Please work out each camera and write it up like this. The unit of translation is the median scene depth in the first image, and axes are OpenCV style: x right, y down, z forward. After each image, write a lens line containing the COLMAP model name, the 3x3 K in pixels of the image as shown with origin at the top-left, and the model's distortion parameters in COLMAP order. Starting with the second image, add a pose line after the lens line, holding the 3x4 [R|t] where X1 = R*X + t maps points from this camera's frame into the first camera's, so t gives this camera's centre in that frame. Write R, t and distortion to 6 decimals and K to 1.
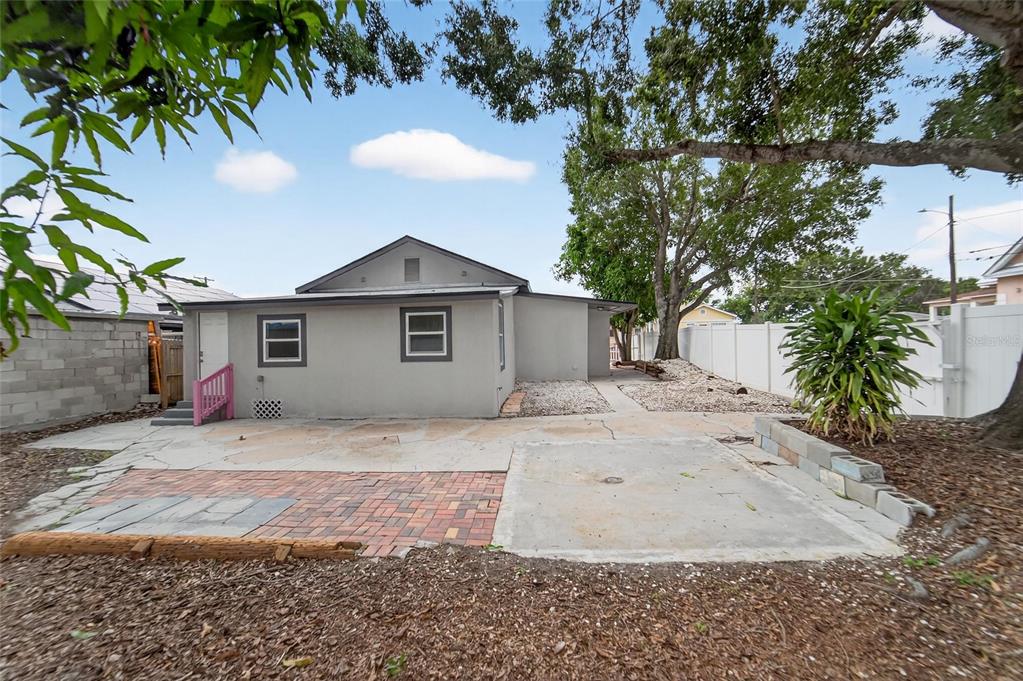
lens RADIAL K [[435.8, 0, 498.3], [0, 435.8, 329.2], [0, 0, 1]] dist [-0.001877, 0.000218]
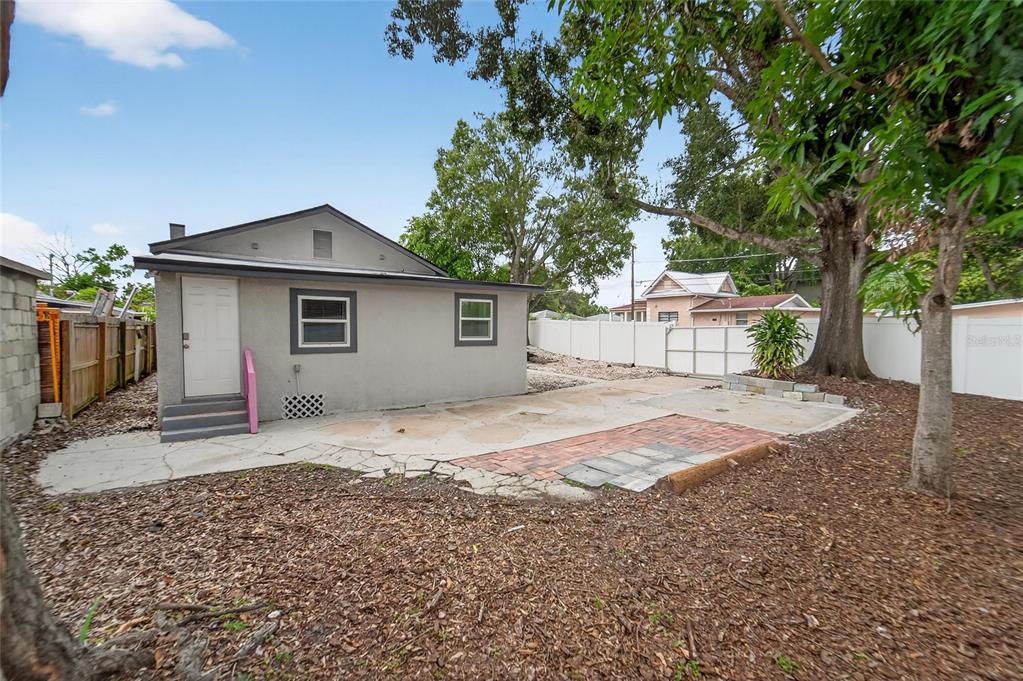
lens RADIAL K [[435.8, 0, 498.3], [0, 435.8, 329.2], [0, 0, 1]] dist [-0.001877, 0.000218]
pose [[0.757619, 0.024017, 0.652255, -0.788878], [-0.027301, 0.999614, -0.005096, 0.036248], [-0.652126, -0.013946, 0.757982, 0.159823]]
